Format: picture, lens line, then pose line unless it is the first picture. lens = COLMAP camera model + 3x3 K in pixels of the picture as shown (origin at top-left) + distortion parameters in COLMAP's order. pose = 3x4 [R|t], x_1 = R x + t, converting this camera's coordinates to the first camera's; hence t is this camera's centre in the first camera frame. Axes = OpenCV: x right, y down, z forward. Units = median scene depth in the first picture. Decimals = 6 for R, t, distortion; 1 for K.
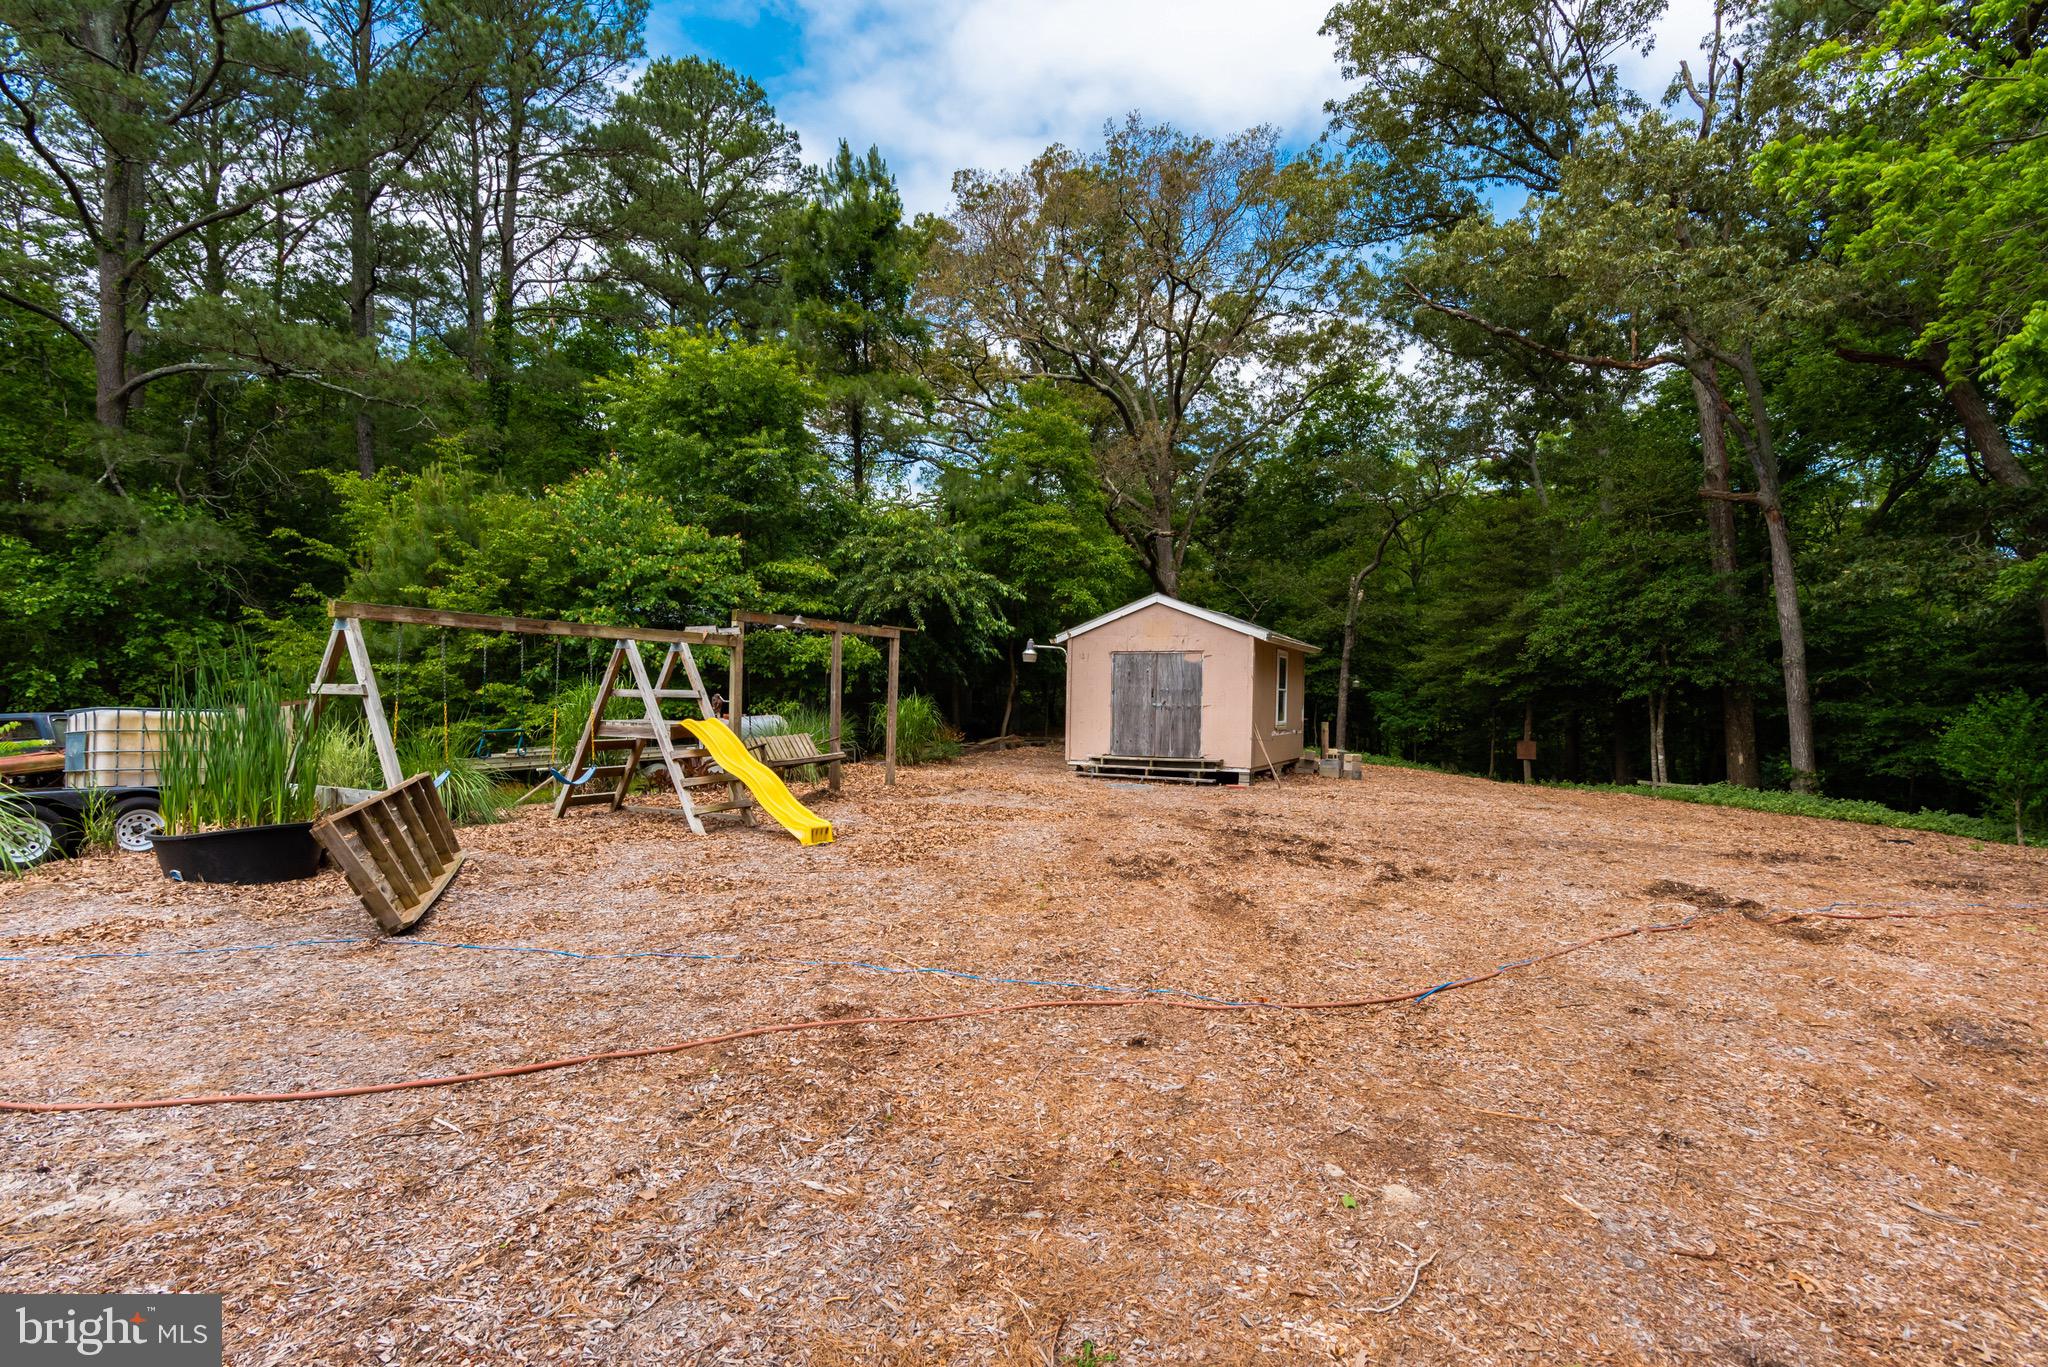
lens RADIAL K [[1002.0, 0, 1022.4], [0, 1002.0, 693.9], [0, 0, 1]] dist [0.002346, 0.000557]
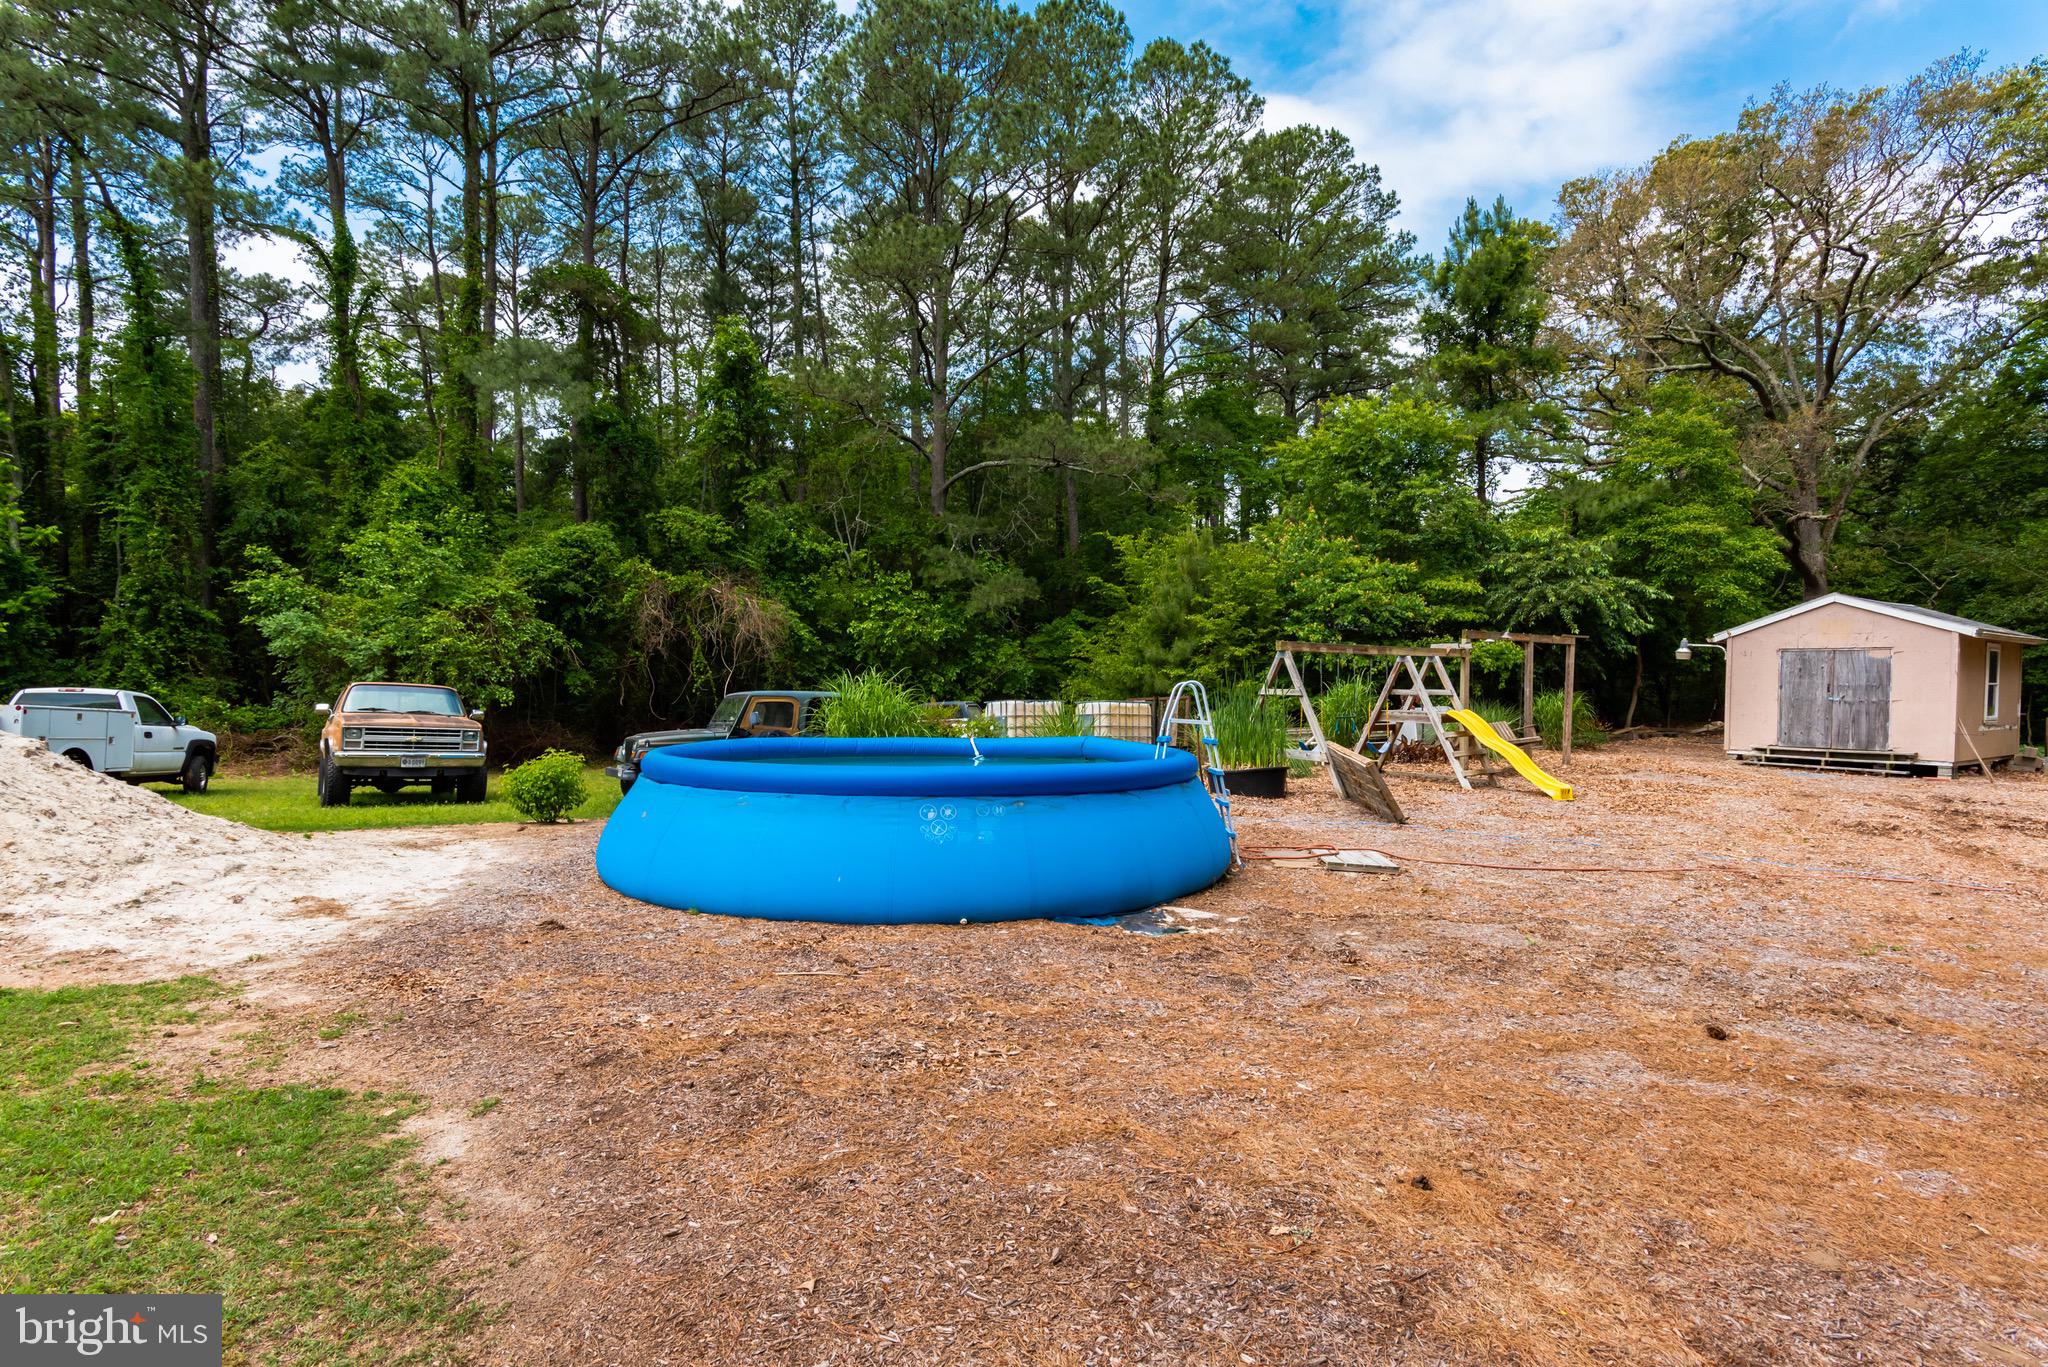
lens RADIAL K [[1002.0, 0, 1022.4], [0, 1002.0, 693.9], [0, 0, 1]] dist [0.002346, 0.000557]
pose [[0.879779, 0.001728, -0.475379, -0.107884], [0.004320, 0.999923, 0.011630, -0.010003], [0.475362, -0.012285, 0.879704, -0.313017]]
